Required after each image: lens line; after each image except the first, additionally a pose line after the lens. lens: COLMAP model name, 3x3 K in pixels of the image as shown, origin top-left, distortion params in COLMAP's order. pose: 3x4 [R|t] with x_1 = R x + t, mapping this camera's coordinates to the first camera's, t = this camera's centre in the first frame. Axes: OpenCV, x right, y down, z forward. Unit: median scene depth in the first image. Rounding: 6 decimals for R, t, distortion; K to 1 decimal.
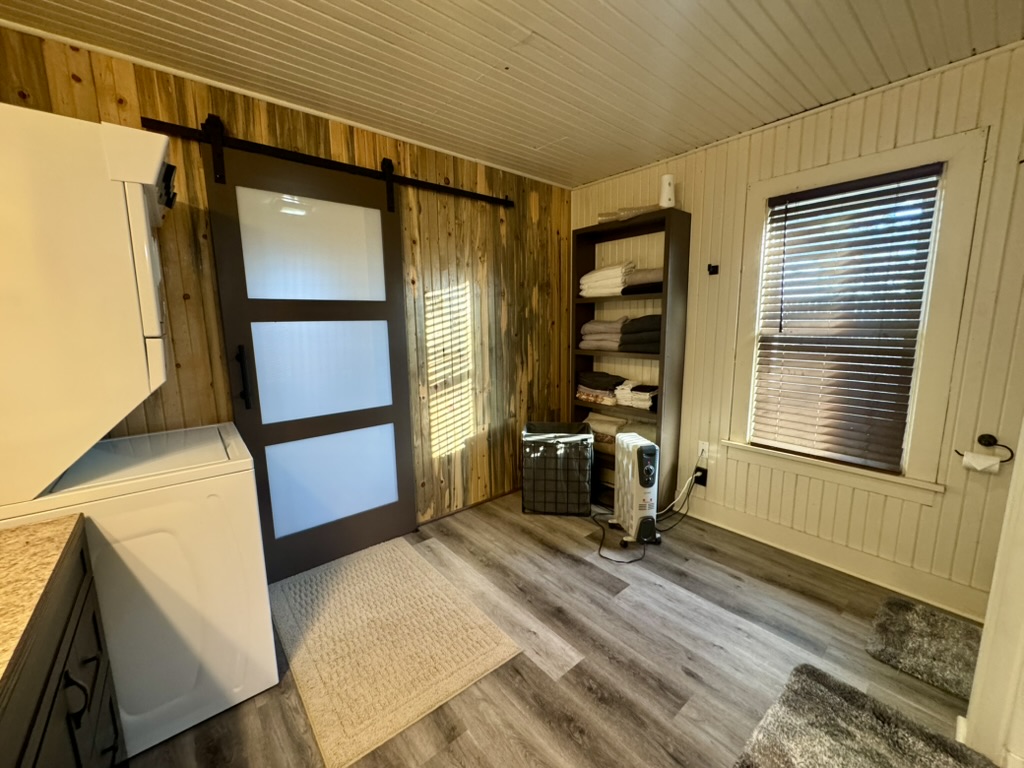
lens RADIAL K [[408.2, 0, 508.7], [0, 408.2, 384.7], [0, 0, 1]] dist [-0.001639, -0.000130]
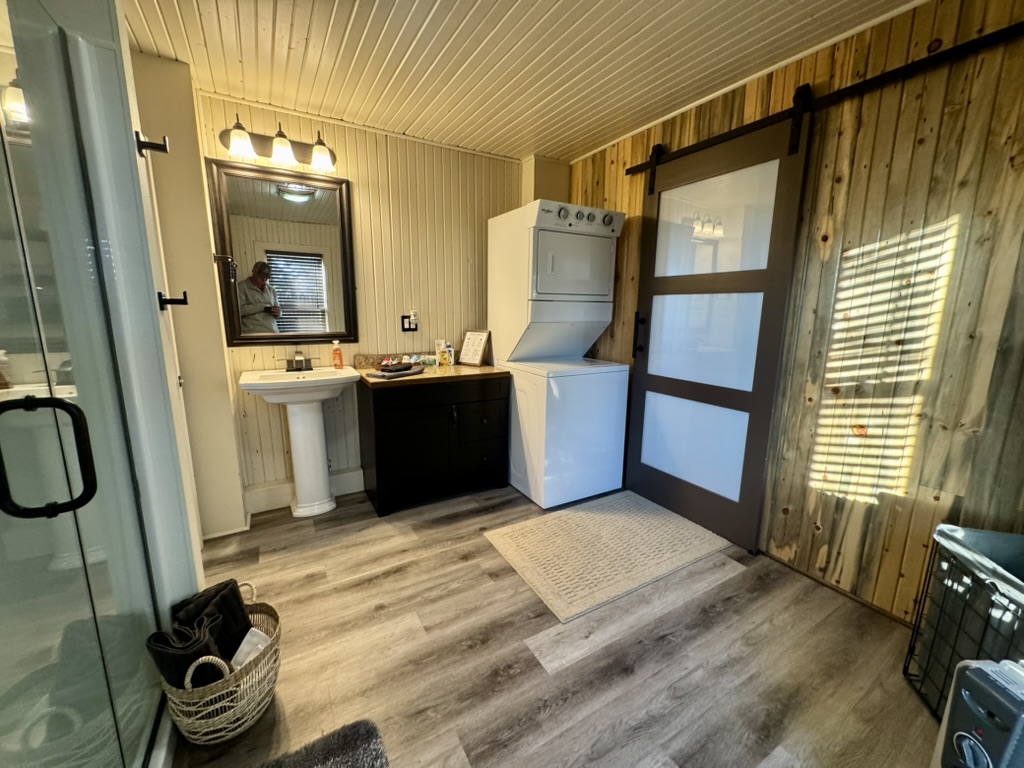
lens RADIAL K [[408.2, 0, 507.4], [0, 408.2, 381.9], [0, 0, 1]] dist [-0.001639, -0.000130]
pose [[-0.168994, 0.188462, -0.967431, 0.572553], [-0.162939, 0.962701, 0.216003, -0.065636], [0.972055, 0.194136, -0.131983, 0.560439]]
